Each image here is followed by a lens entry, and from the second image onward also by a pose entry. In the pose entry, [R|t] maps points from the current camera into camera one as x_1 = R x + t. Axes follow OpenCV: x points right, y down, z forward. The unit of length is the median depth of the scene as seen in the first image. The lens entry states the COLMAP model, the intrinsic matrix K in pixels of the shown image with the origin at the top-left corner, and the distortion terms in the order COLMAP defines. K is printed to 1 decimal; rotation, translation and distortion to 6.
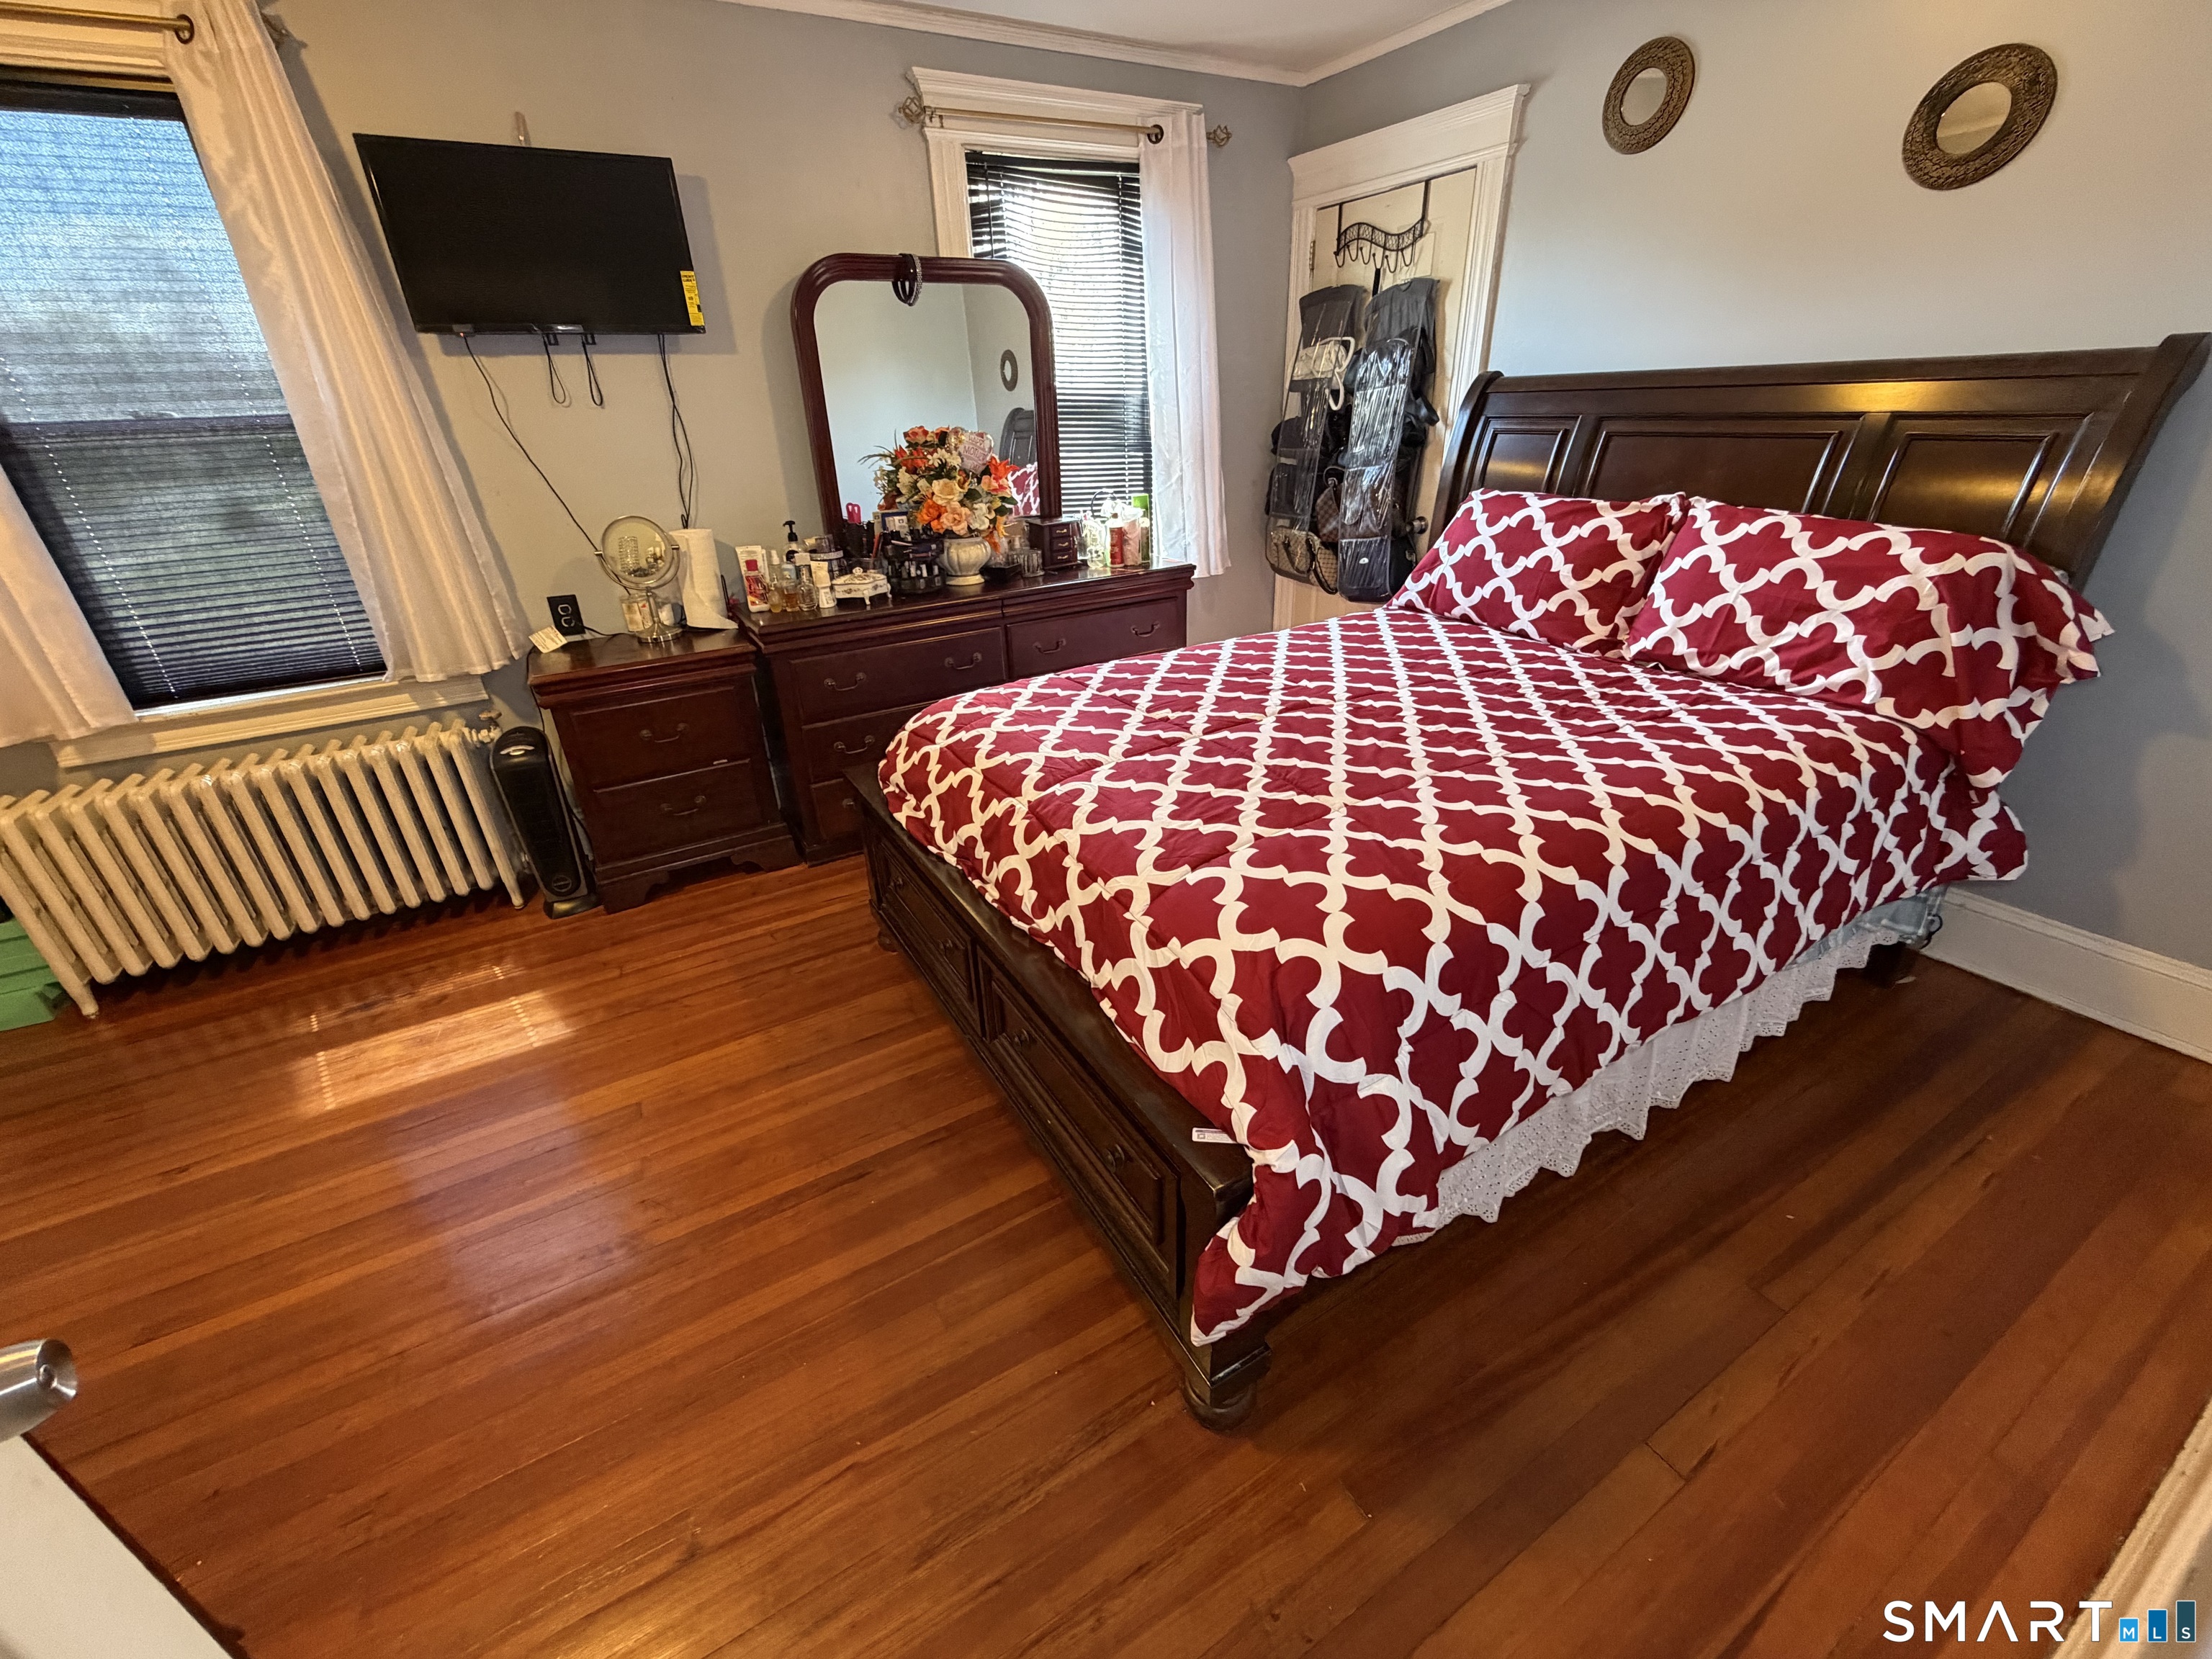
lens RADIAL K [[888.8, 0, 1099.4], [0, 888.8, 830.0], [0, 0, 1]] dist [0.001426, -0.000097]
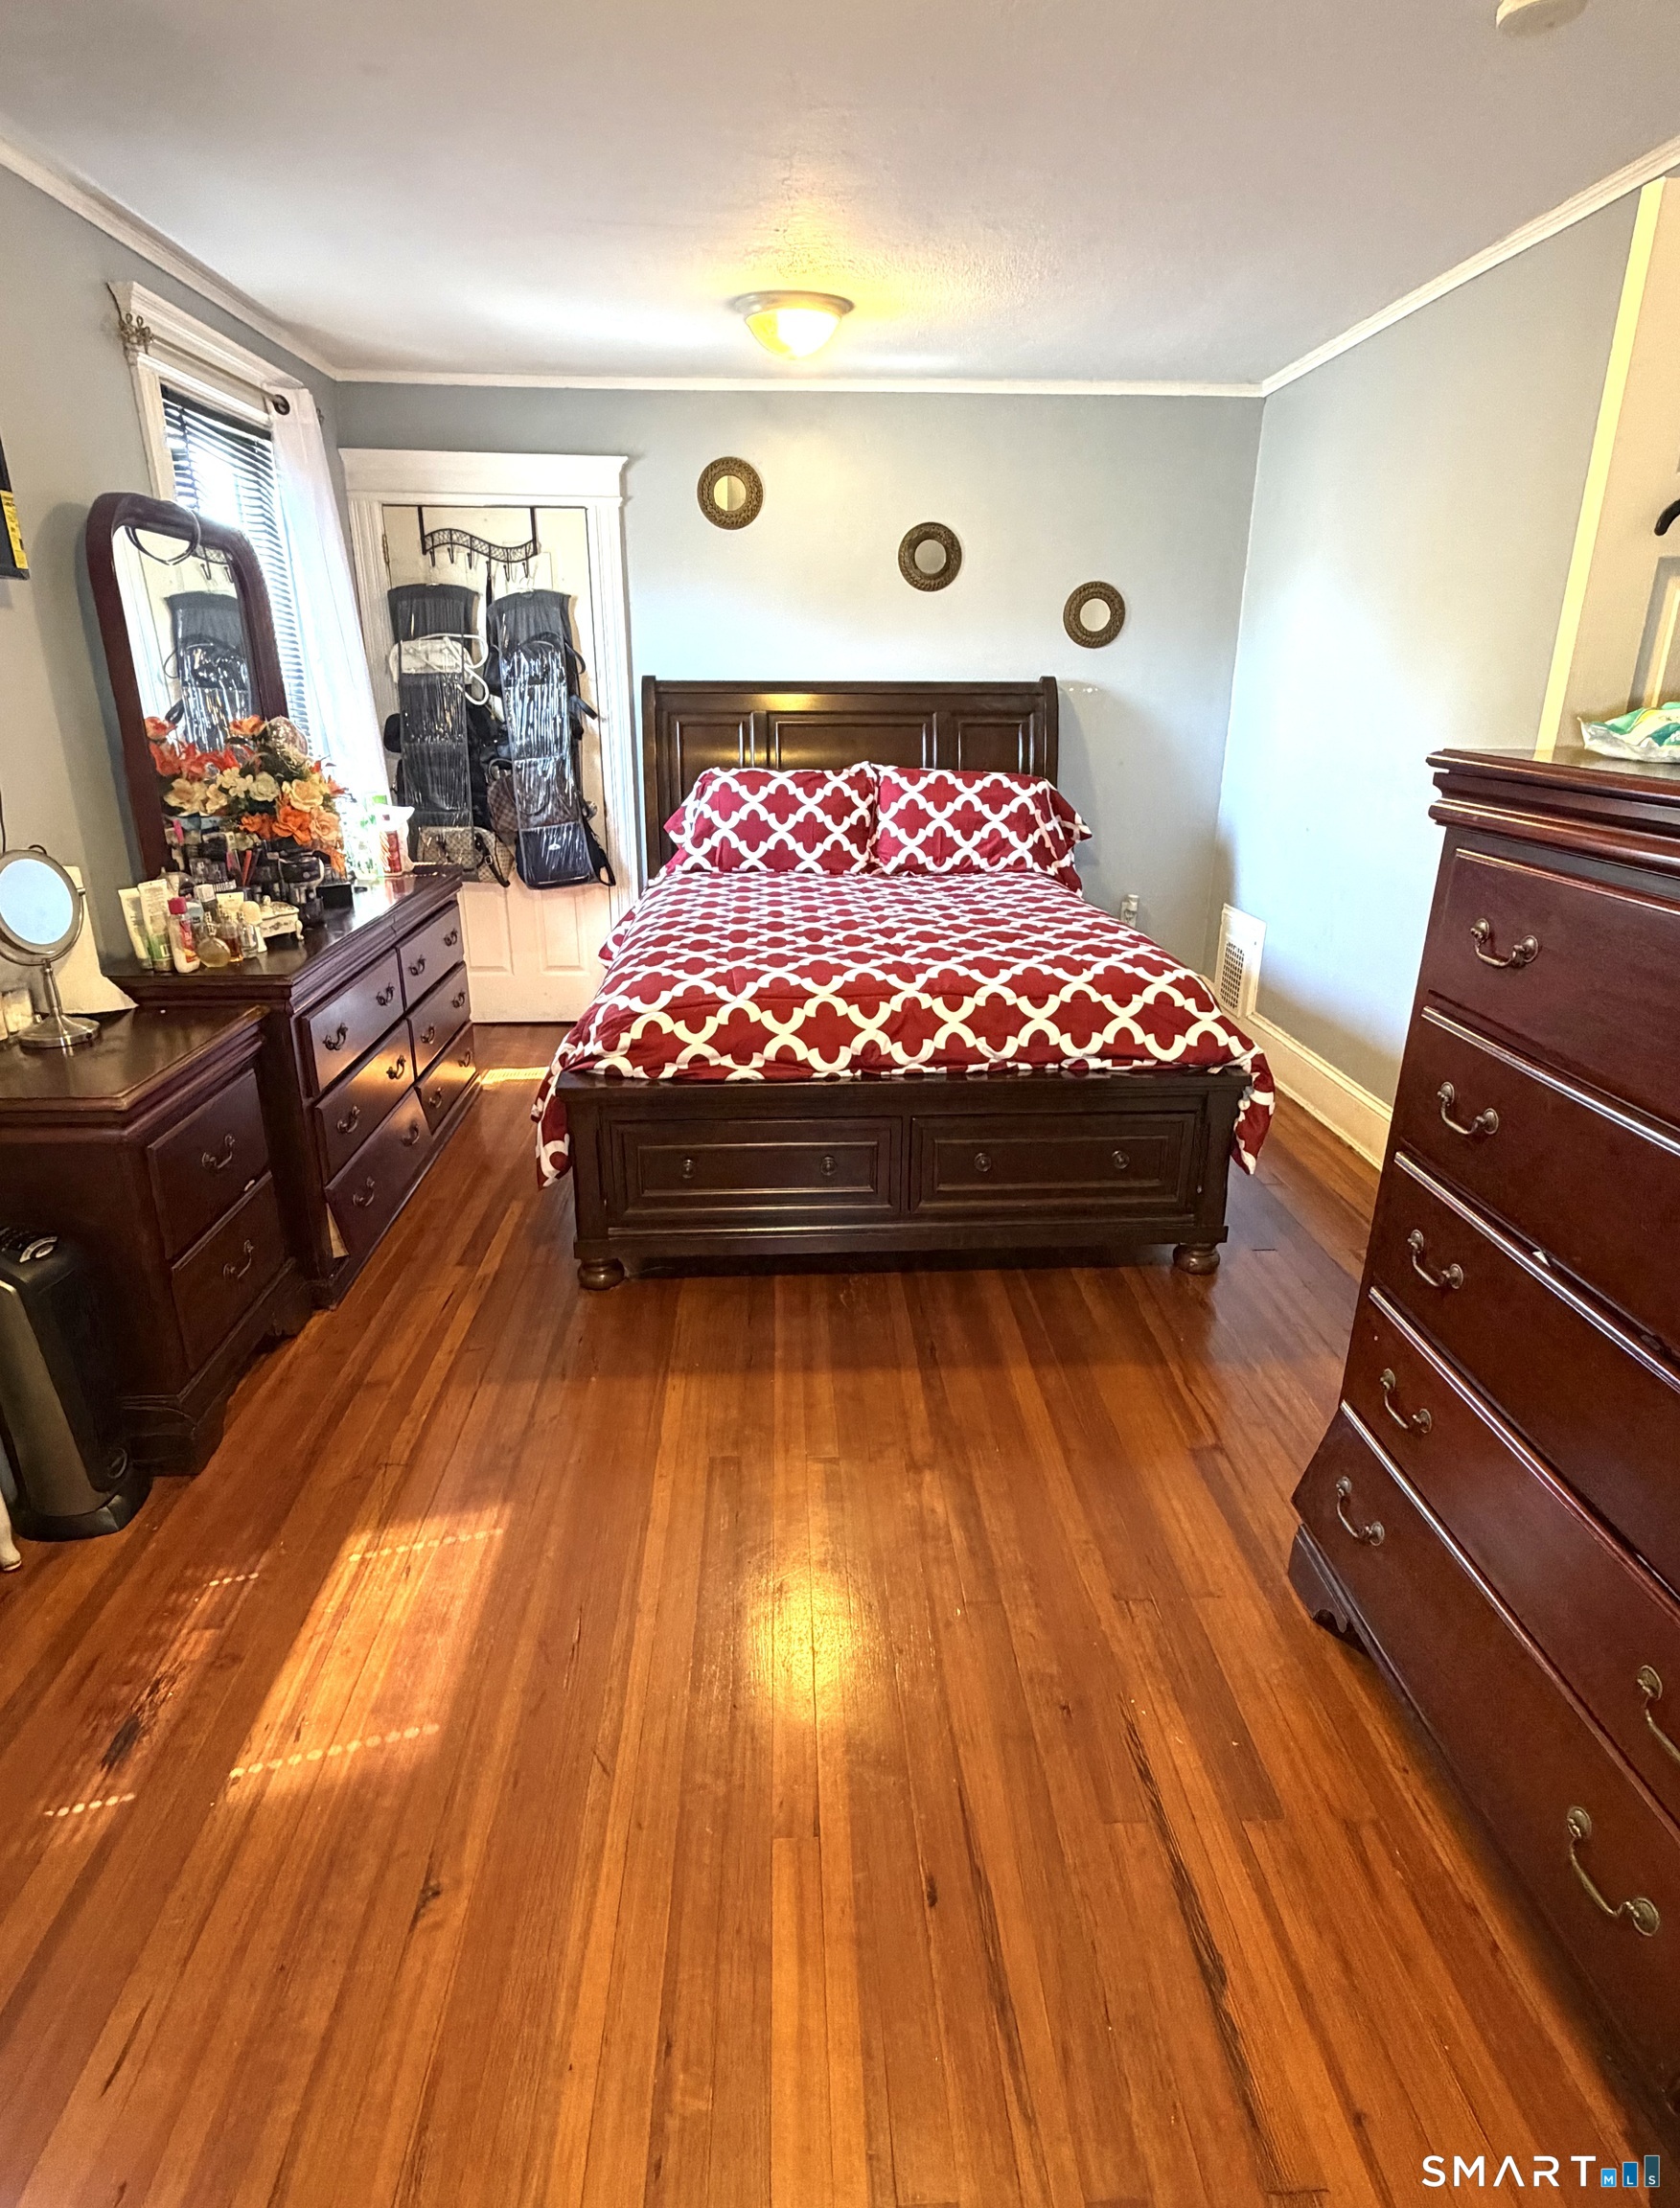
lens RADIAL K [[1196.1, 0, 840.7], [0, 1196.1, 1086.7], [0, 0, 1]] dist [0.000128, 0.000191]
pose [[0.445230, -0.258395, 0.857323, -1.353461], [0.373309, 0.923844, 0.084575, -0.075803], [-0.813886, 0.282391, 0.507784, 0.207141]]
